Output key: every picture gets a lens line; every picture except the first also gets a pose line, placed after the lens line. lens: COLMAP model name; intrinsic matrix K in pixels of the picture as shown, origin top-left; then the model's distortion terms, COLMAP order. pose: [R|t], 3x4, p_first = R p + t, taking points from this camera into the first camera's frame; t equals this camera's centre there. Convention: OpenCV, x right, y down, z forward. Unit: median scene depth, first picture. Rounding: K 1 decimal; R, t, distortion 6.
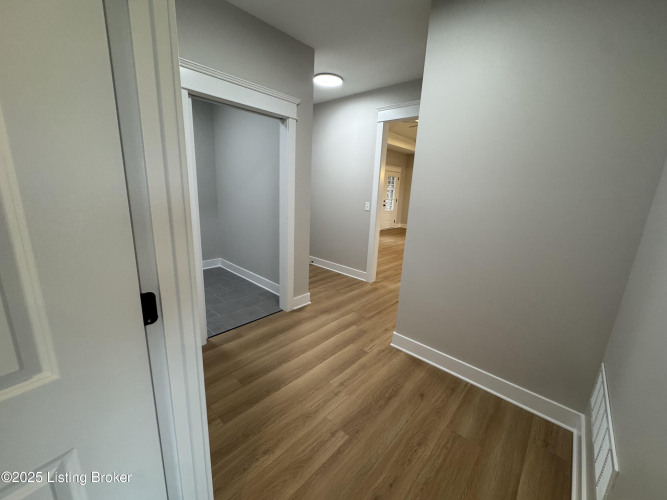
lens RADIAL K [[265.8, 0, 333.6], [0, 265.8, 248.6], [0, 0, 1]] dist [0.002643, 0.000379]
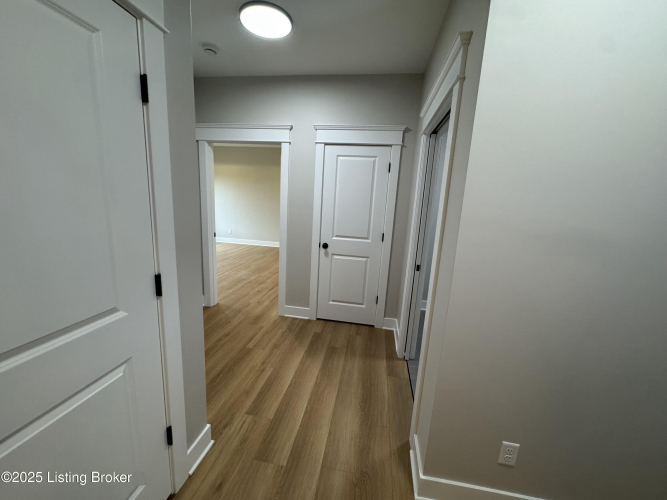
lens RADIAL K [[265.8, 0, 333.6], [0, 265.8, 248.6], [0, 0, 1]] dist [0.002643, 0.000379]
pose [[-0.835217, 0.007171, -0.549874, 0.360188], [-0.217539, 0.914045, 0.342344, -0.389150], [0.505065, 0.405551, -0.761865, 1.615070]]
